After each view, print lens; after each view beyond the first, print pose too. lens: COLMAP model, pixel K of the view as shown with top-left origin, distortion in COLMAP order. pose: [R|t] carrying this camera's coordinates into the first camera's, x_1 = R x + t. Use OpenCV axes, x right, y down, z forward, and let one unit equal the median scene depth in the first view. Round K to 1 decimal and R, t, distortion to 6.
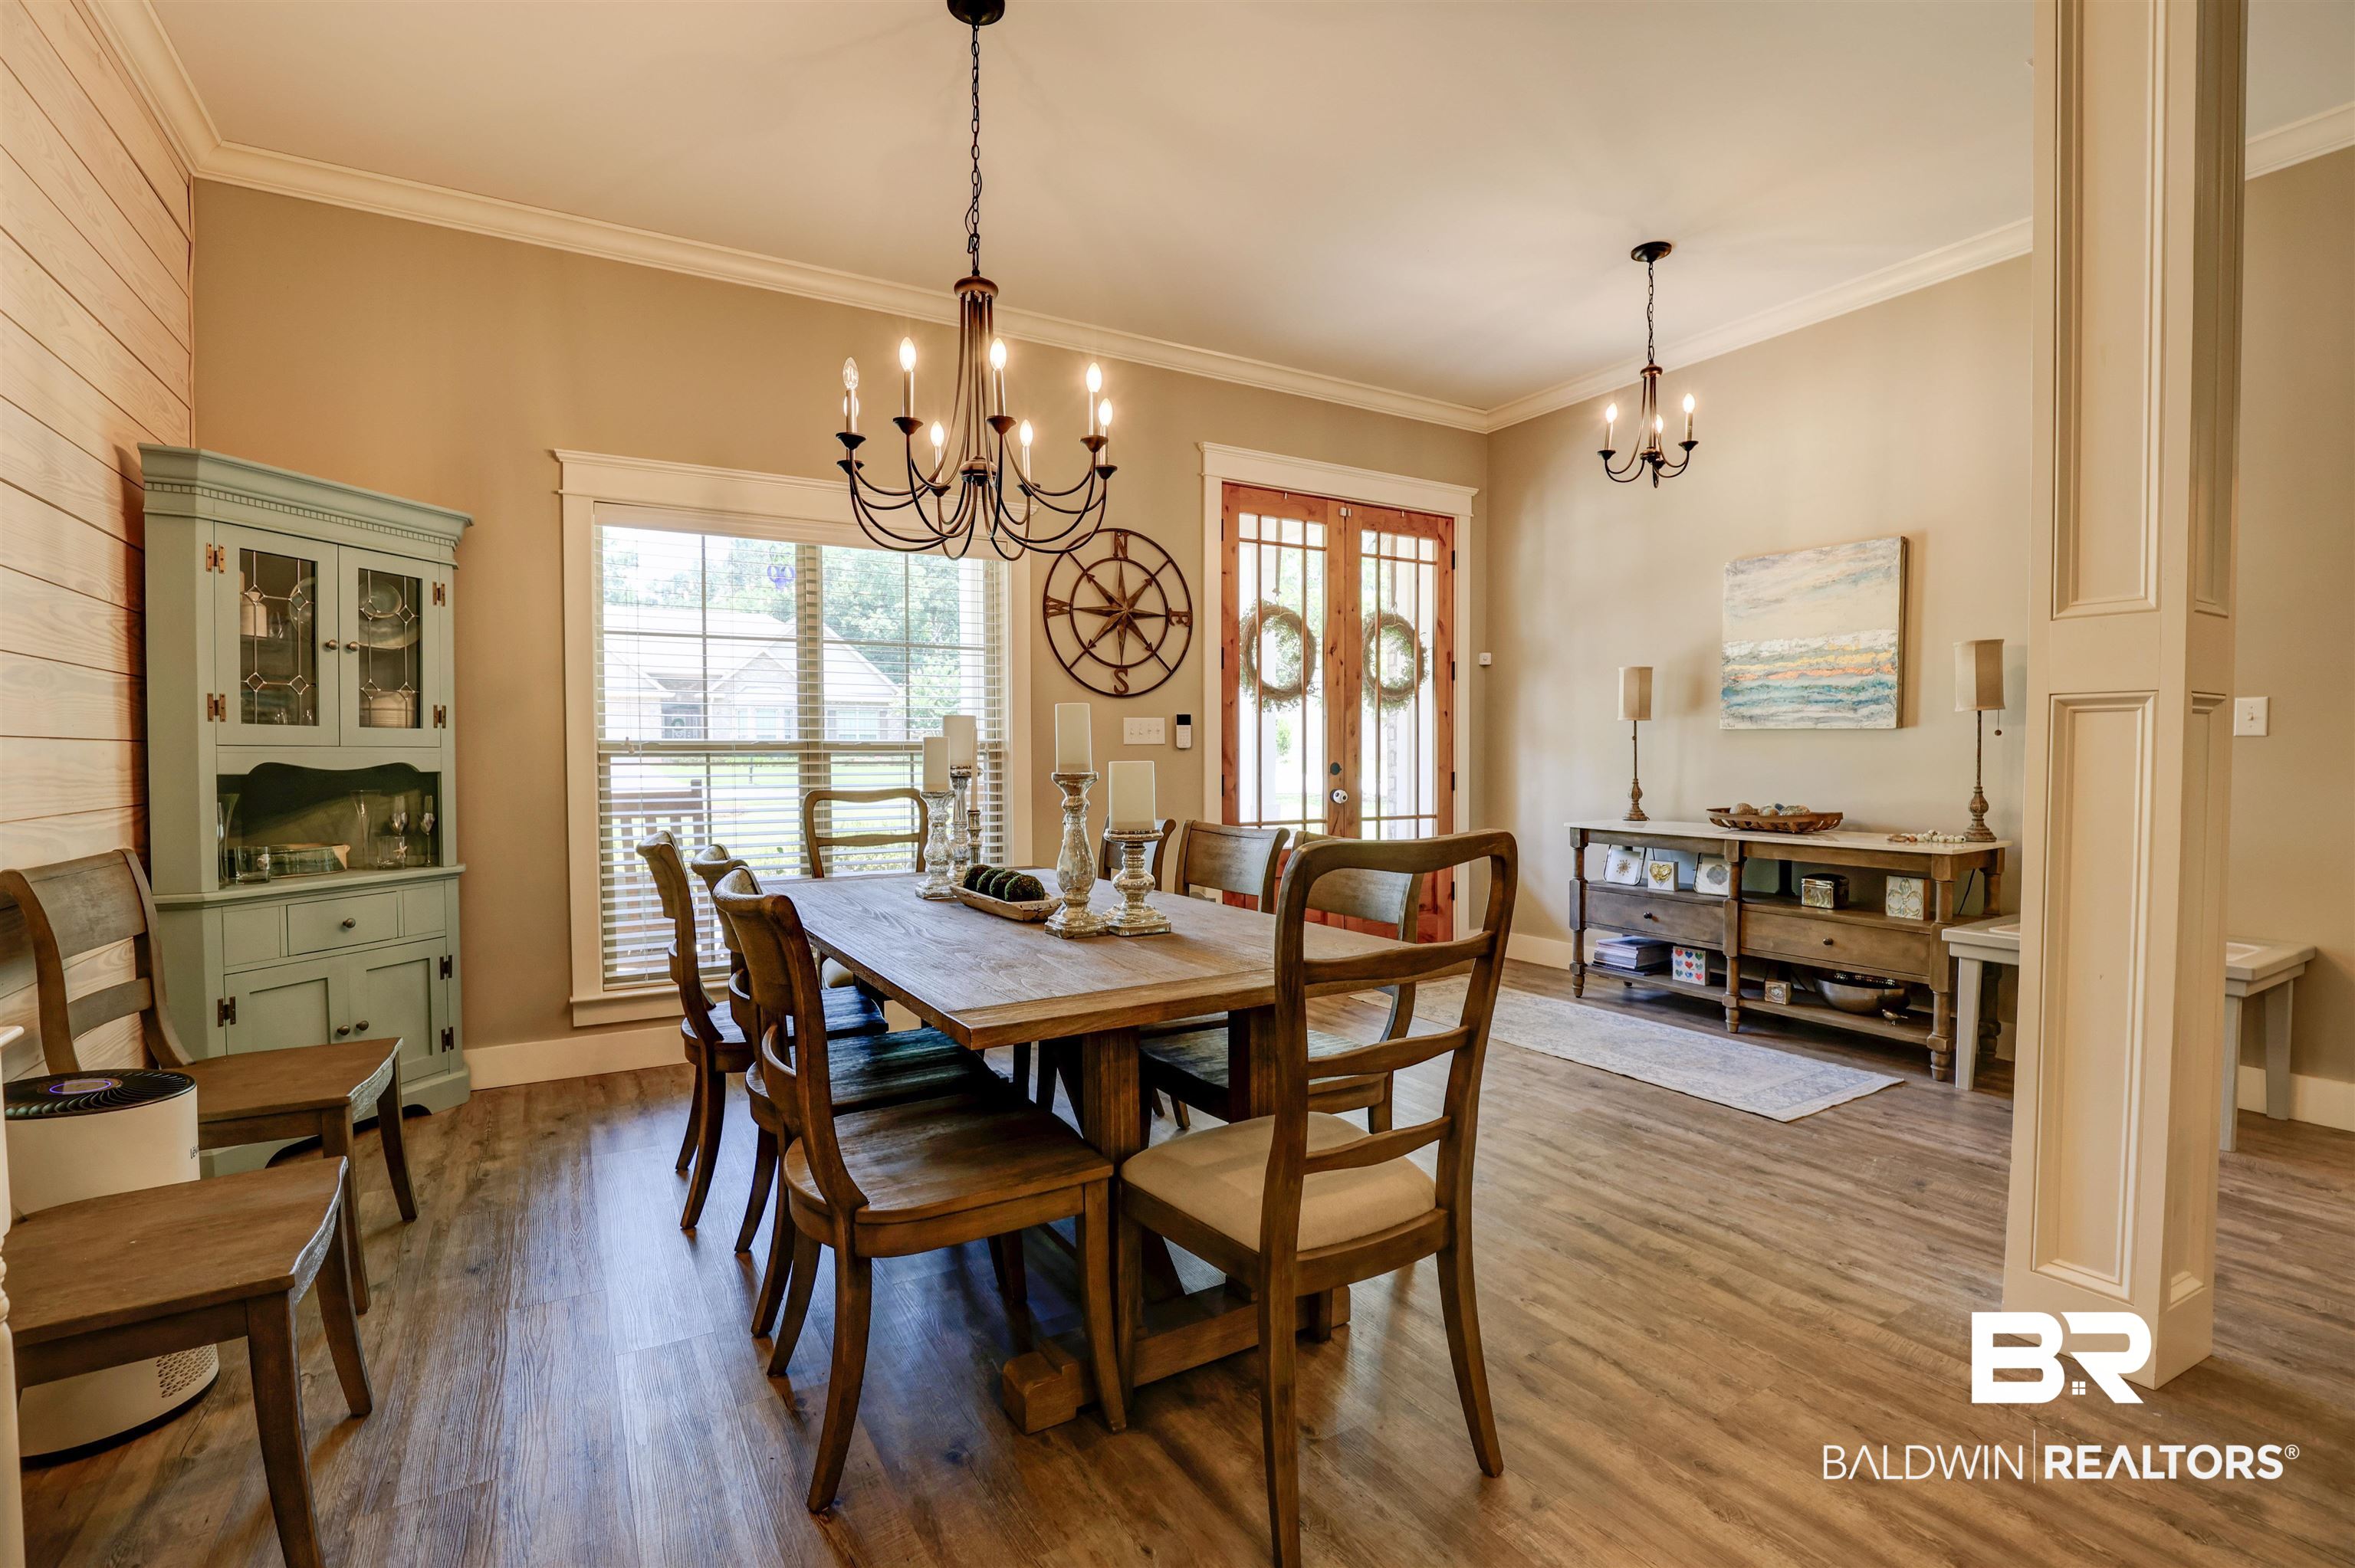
lens RADIAL K [[1080.2, 0, 1172.1], [0, 1080.2, 772.6], [0, 0, 1]] dist [-0.033945, 0.000843]
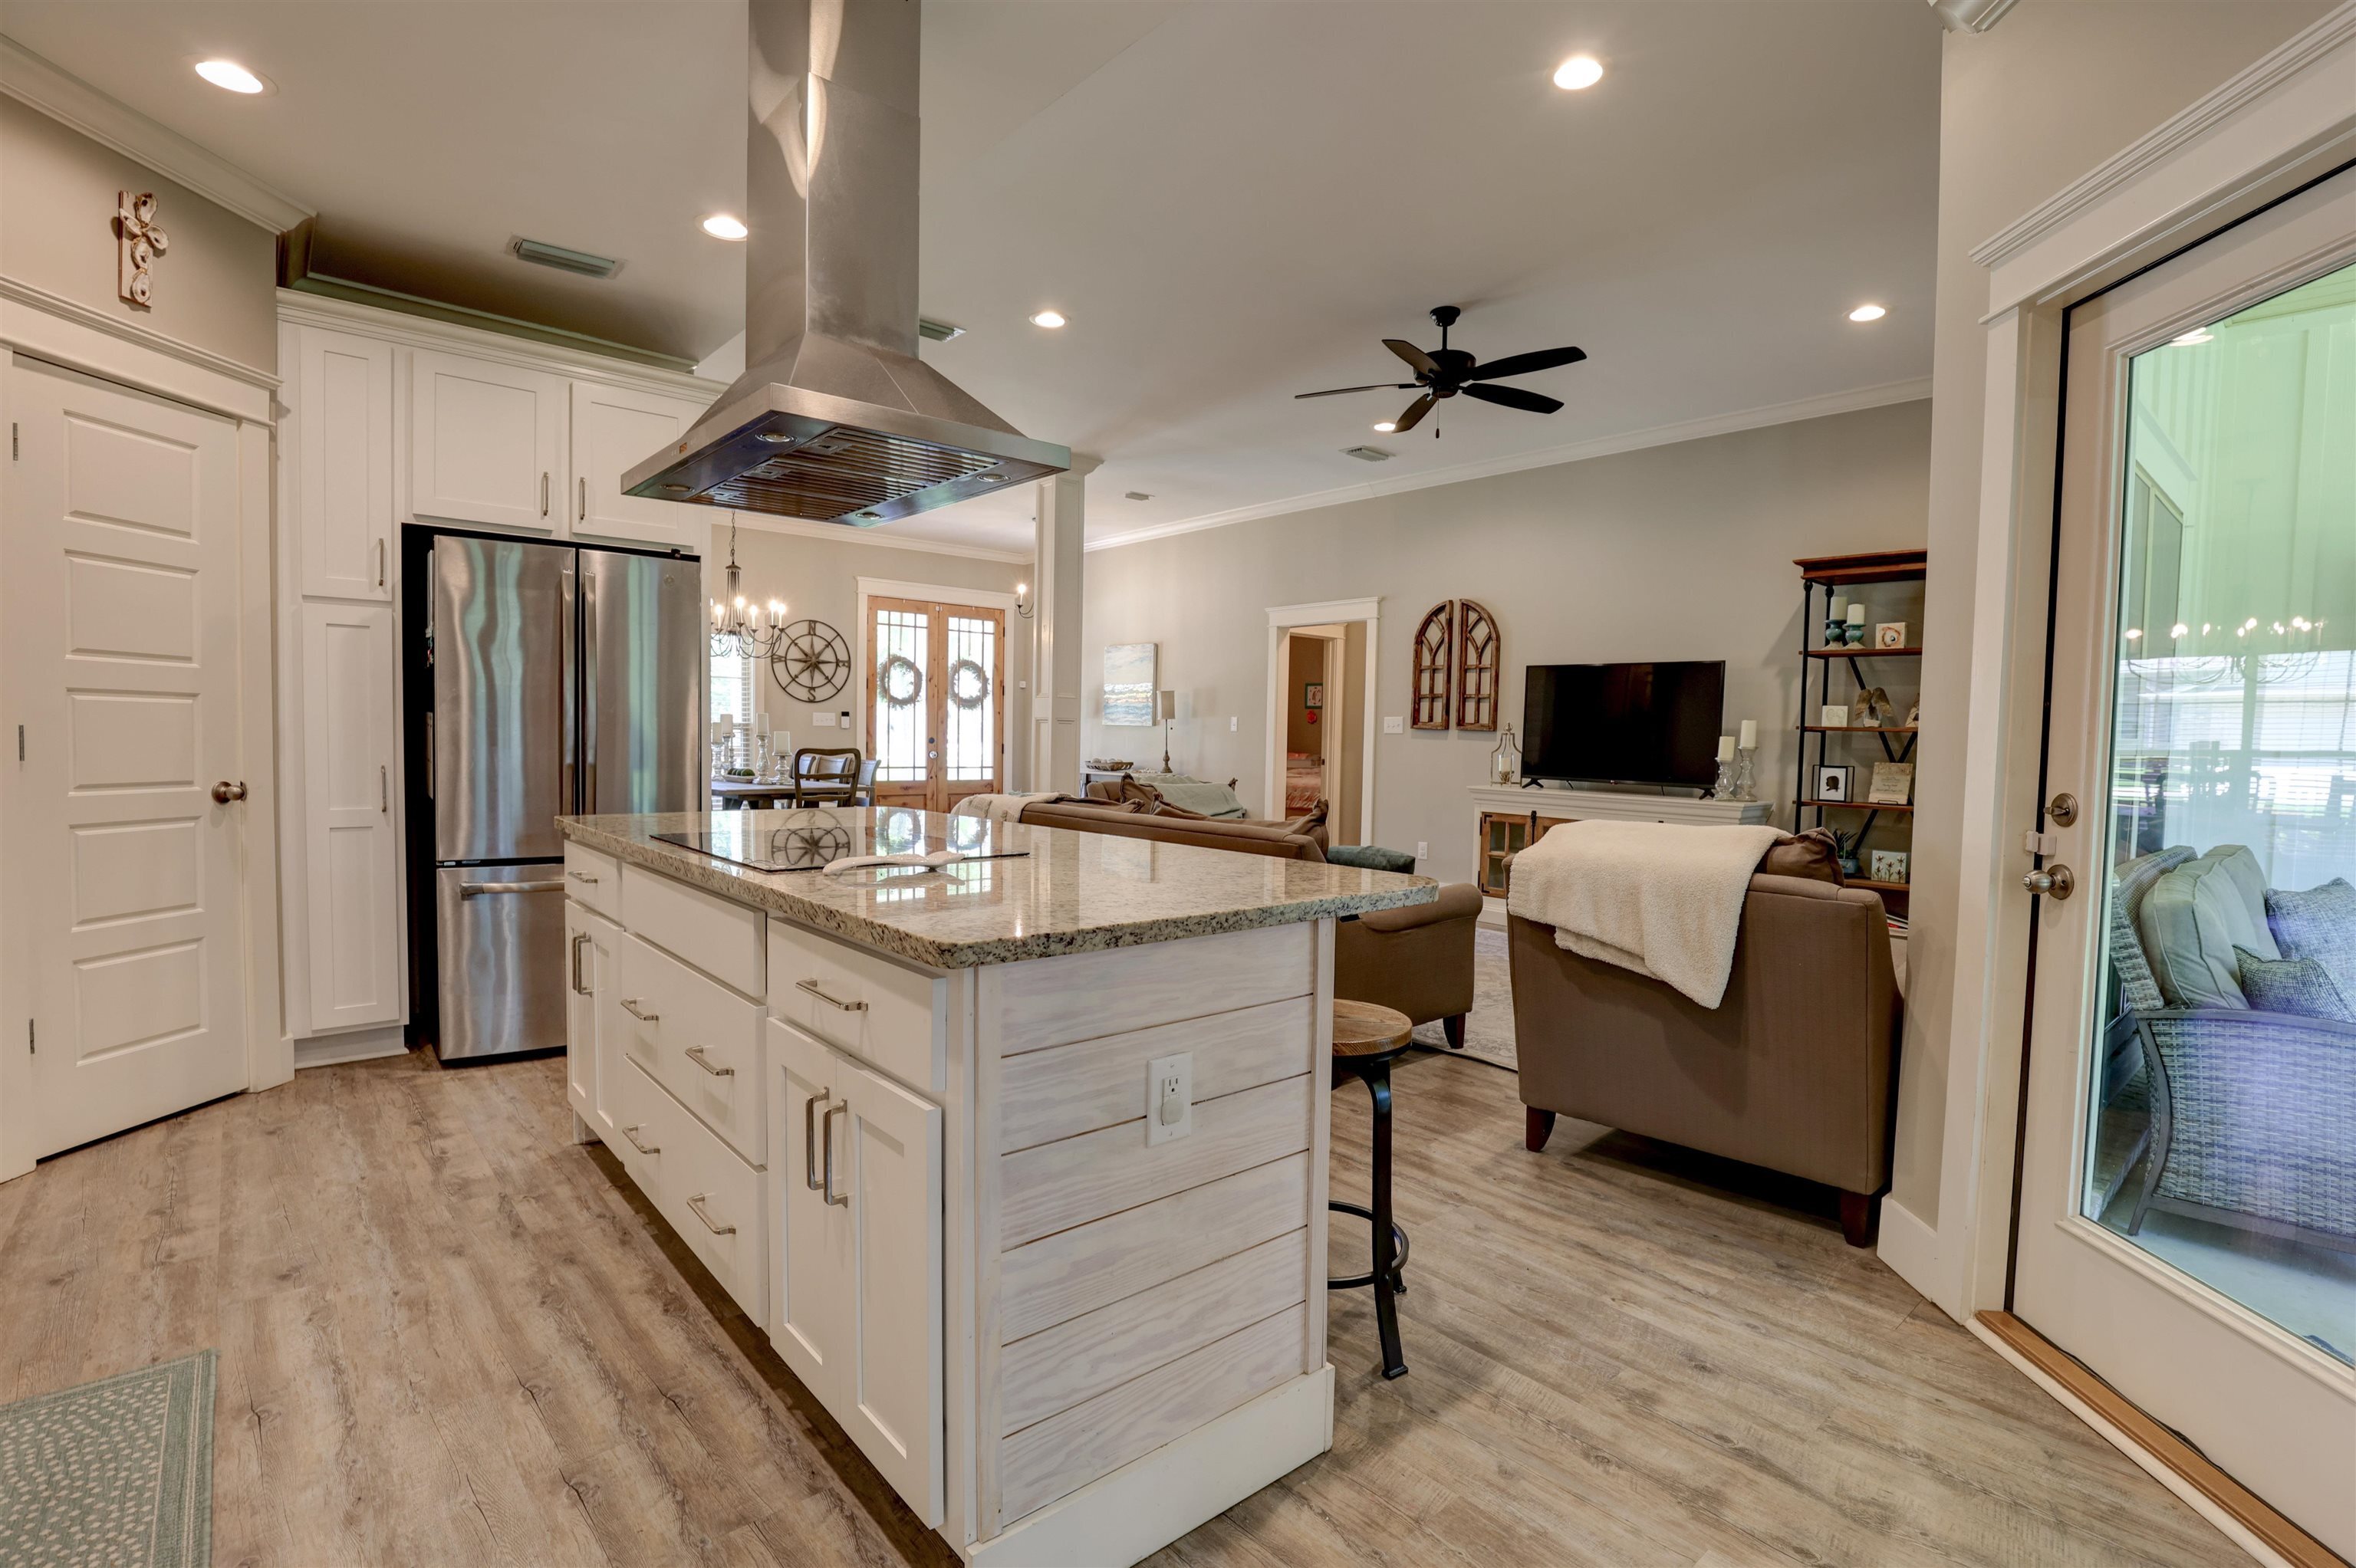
lens RADIAL K [[1080.6, 0, 1162.3], [0, 1080.6, 782.4], [0, 0, 1]] dist [-0.033945, 0.000843]
pose [[0.985380, 0.014027, 0.169794, 0.255527], [-0.018172, 0.999573, 0.022882, 0.021638], [-0.169400, -0.025633, 0.985214, -1.089298]]
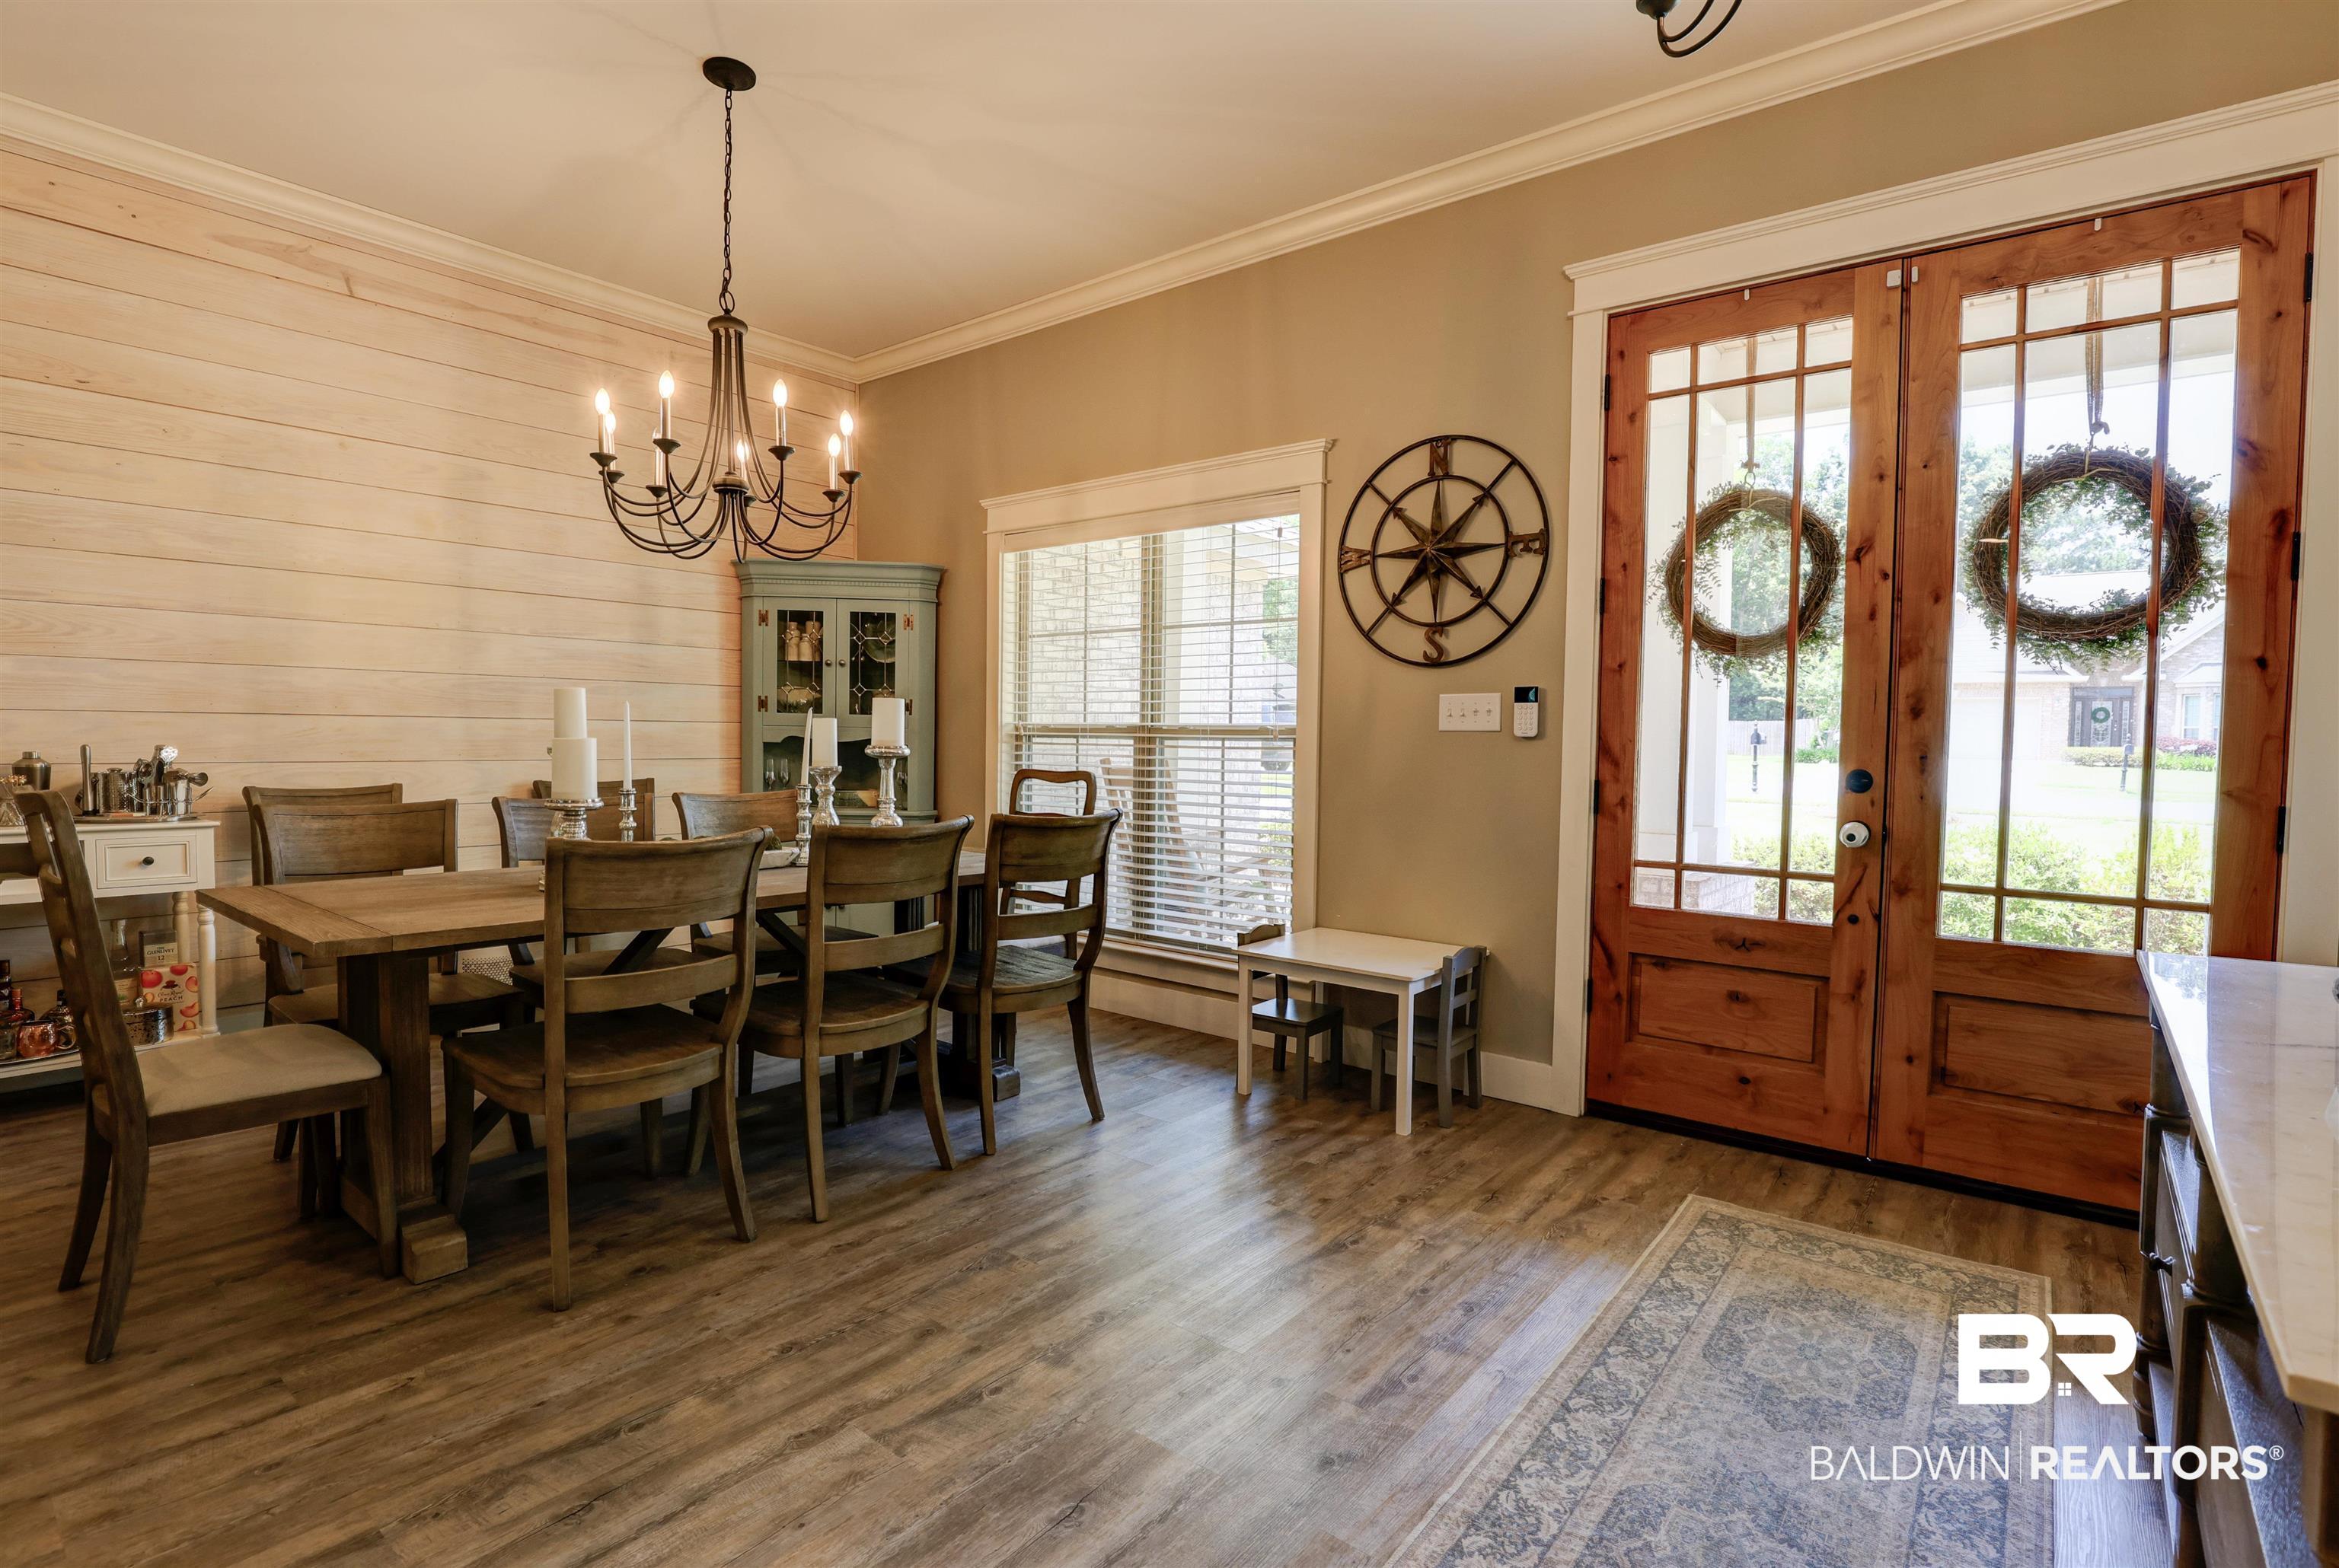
lens RADIAL K [[1072.8, 0, 1156.2], [0, 1072.8, 798.9], [0, 0, 1]] dist [-0.033945, 0.000843]
pose [[0.353796, 0.060706, -0.933351, 0.561055], [-0.035803, 0.998039, 0.051341, -0.009825], [0.934637, 0.015252, 0.355275, 0.550269]]
